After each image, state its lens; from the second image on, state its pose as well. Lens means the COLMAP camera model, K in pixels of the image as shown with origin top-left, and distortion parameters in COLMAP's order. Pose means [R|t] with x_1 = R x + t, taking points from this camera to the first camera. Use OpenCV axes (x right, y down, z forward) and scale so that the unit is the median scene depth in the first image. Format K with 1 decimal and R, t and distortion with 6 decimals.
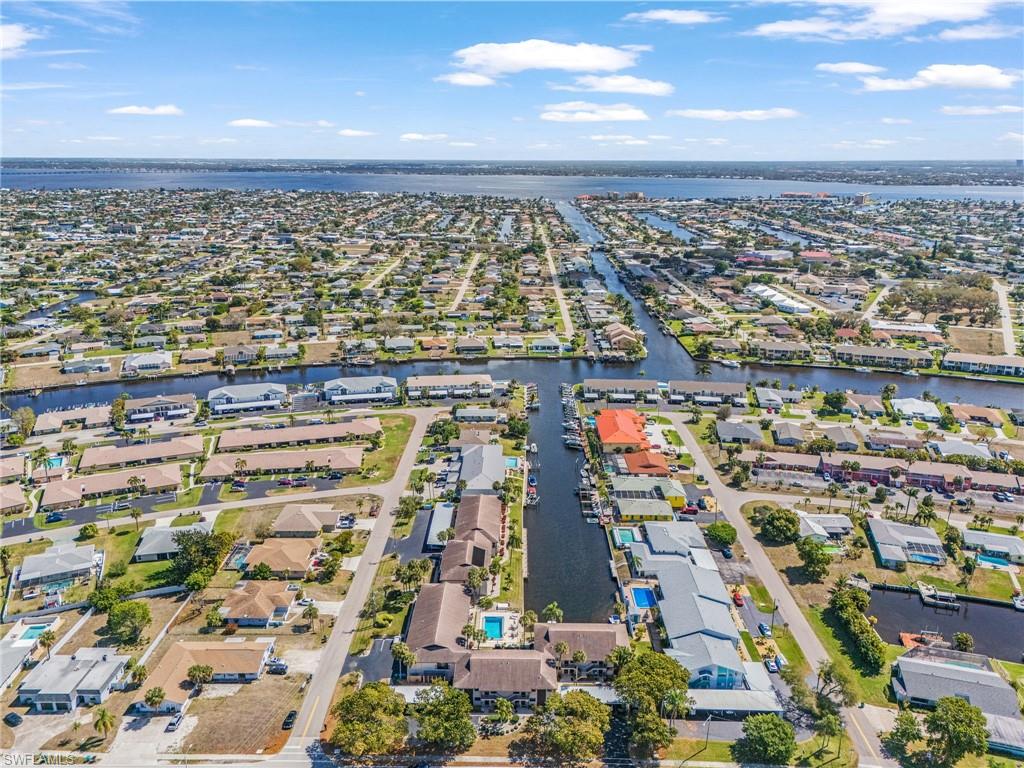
lens RADIAL K [[744.9, 0, 510.5], [0, 744.9, 402.4], [0, 0, 1]] dist [0.050801, -0.000838]
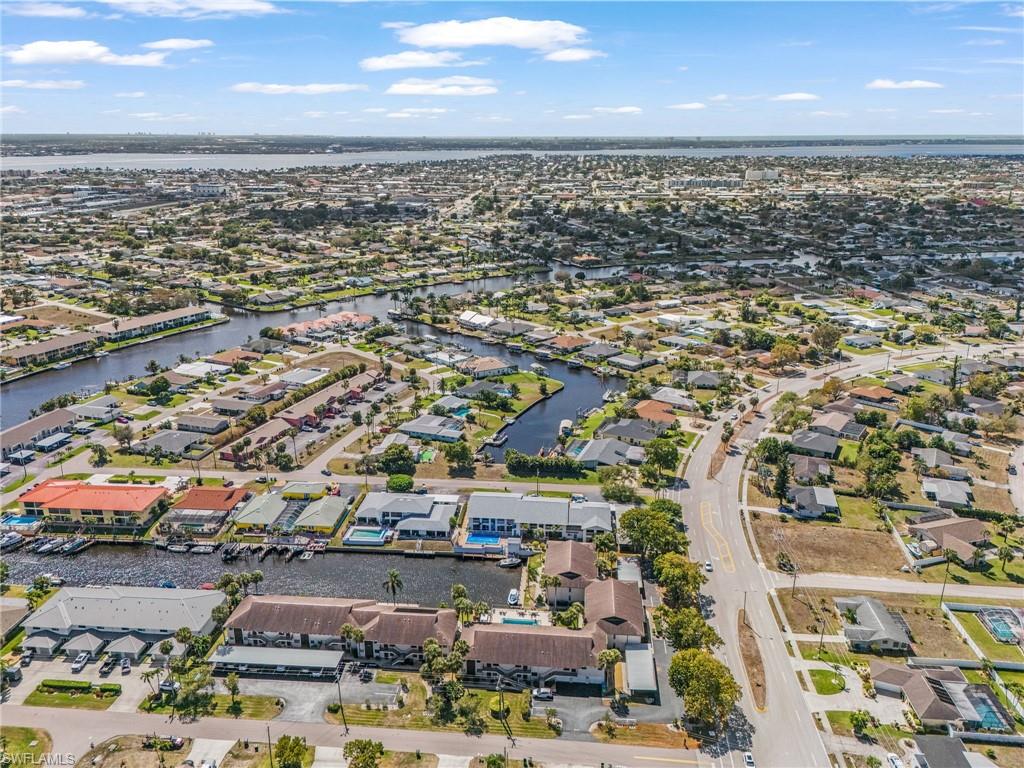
lens RADIAL K [[765.4, 0, 512.0], [0, 765.4, 384.0], [0, 0, 1]] dist [0.050014, -0.003842]
pose [[0.092184, -0.316165, 0.944215, -0.475869], [0.314102, 0.909072, 0.273732, -0.140112], [-0.944903, 0.271346, 0.183109, 0.417483]]
